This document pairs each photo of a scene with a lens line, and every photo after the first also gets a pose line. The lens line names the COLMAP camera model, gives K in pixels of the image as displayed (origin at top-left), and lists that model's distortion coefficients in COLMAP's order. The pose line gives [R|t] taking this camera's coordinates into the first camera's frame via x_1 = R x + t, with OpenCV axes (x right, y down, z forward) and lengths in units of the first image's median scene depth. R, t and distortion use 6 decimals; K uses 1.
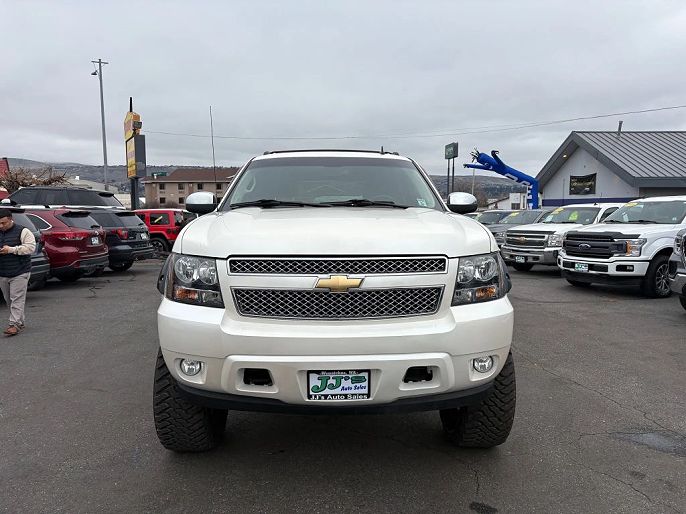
lens RADIAL K [[541.8, 0, 343.8], [0, 541.8, 256.2], [0, 0, 1]] dist [-0.003962, 0.001702]
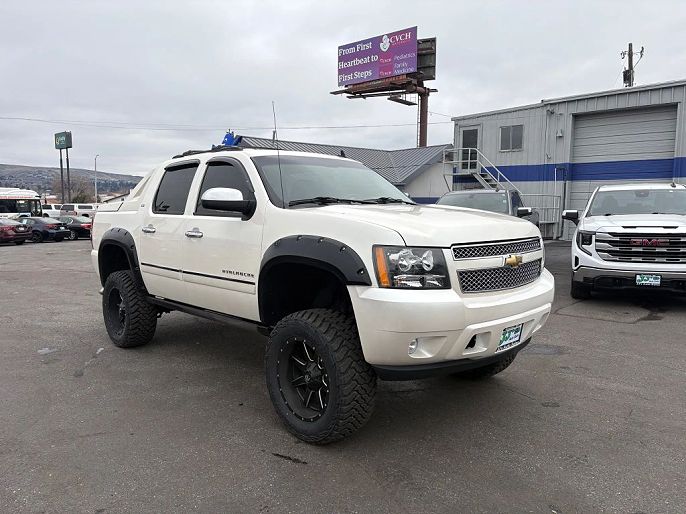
lens RADIAL K [[541.8, 0, 344.3], [0, 541.8, 258.5], [0, 0, 1]] dist [-0.003962, 0.001702]
pose [[0.721588, -0.061242, 0.689609, -1.195316], [0.053640, 0.998031, 0.032504, -0.021491], [-0.690242, 0.013536, 0.723452, 0.298032]]
